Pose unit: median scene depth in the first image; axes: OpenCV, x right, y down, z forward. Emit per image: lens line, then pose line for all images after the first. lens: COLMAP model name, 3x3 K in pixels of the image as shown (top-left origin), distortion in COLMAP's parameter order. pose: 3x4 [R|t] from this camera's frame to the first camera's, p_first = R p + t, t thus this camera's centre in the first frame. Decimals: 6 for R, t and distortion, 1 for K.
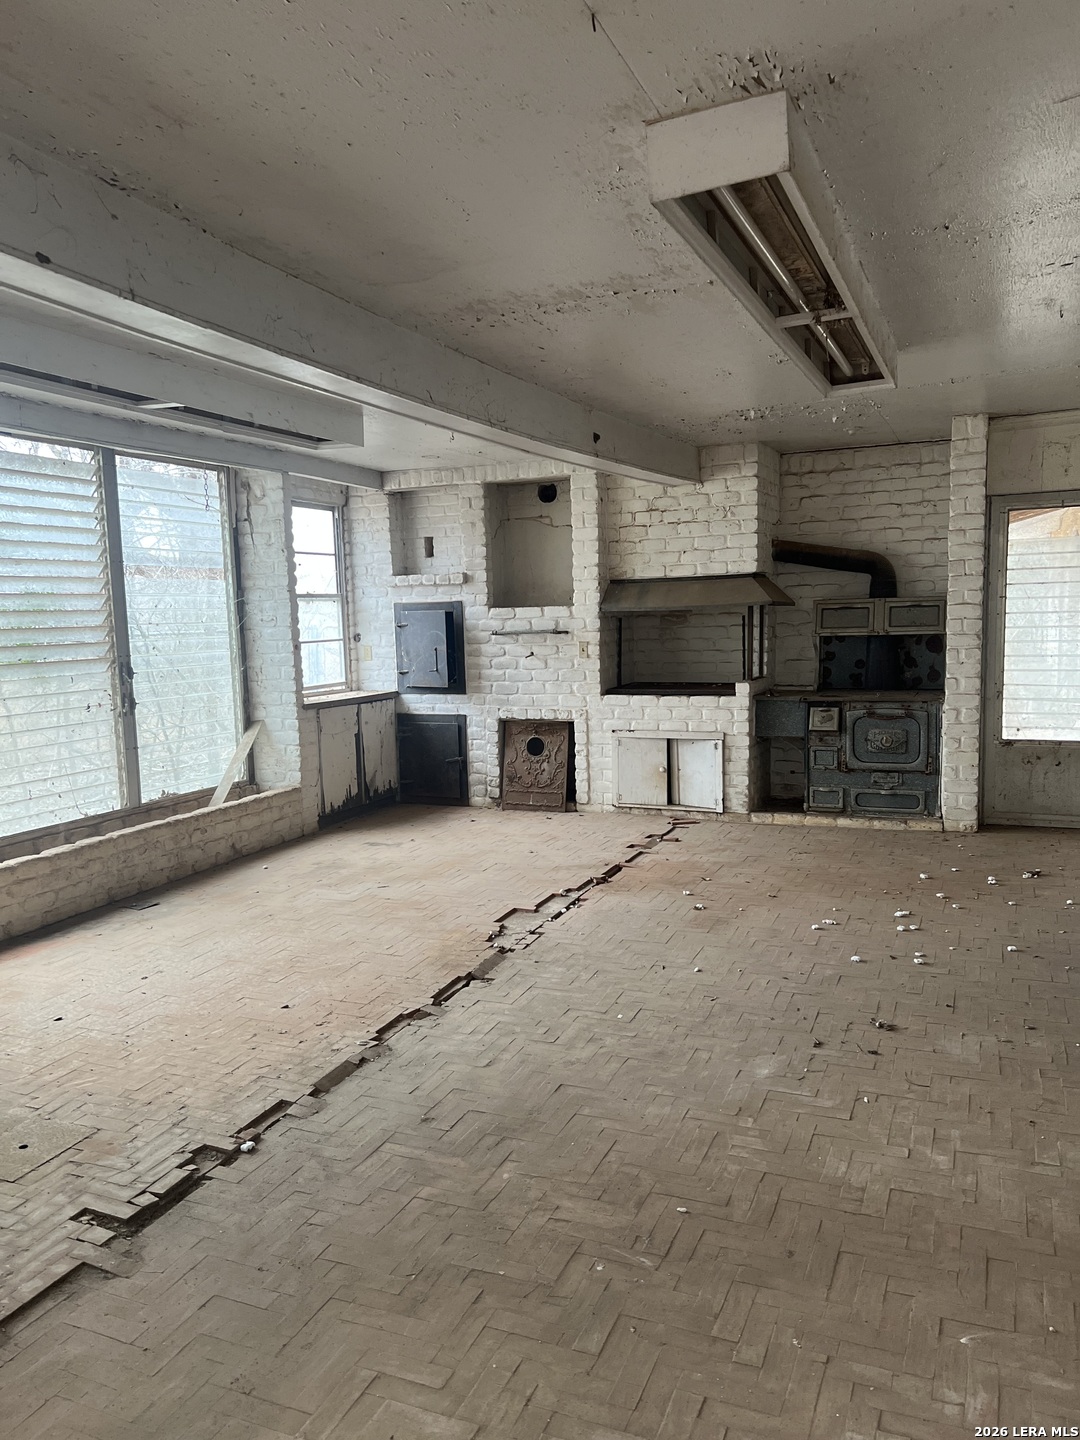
lens RADIAL K [[1078.5, 0, 521.4], [0, 1078.5, 748.4], [0, 0, 1]] dist [0.035161, -0.050205]
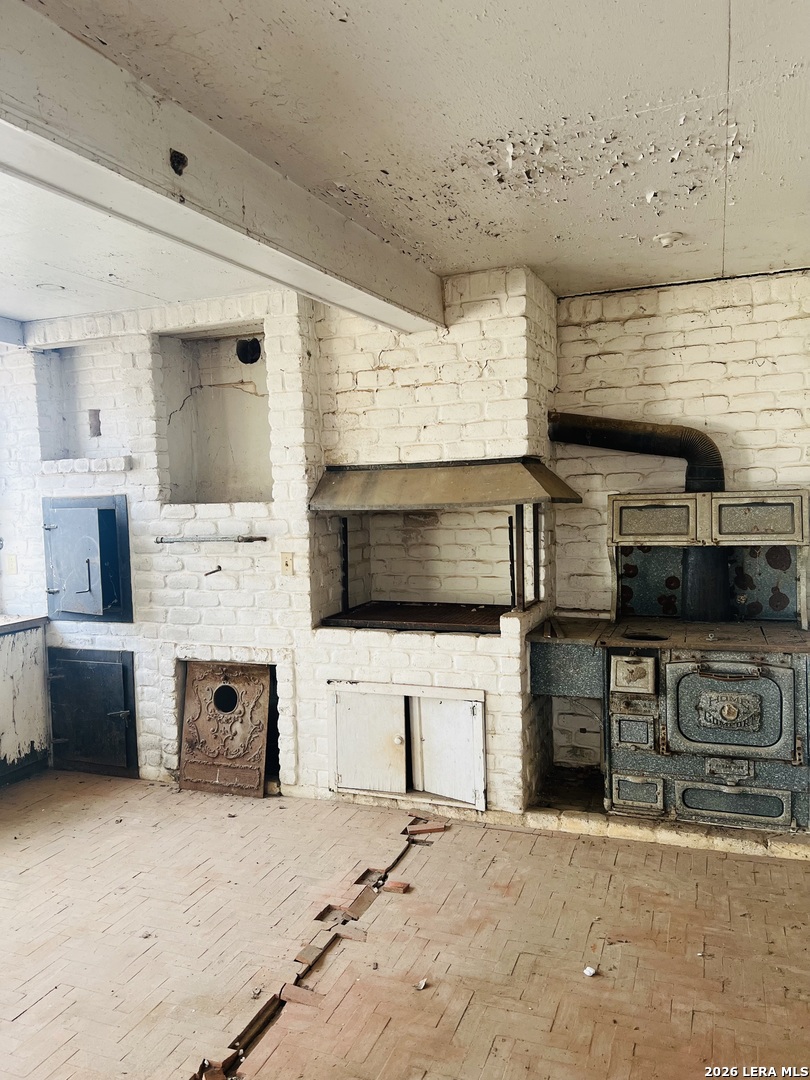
lens RADIAL K [[808.8, 0, 405.8], [0, 808.8, 537.1], [0, 0, 1]] dist [0.035161, -0.050205]
pose [[0.998503, -0.003599, 0.054582, 0.107590], [0.007510, 0.997404, -0.071619, -0.071951], [-0.054182, 0.071922, 0.995938, 0.475692]]
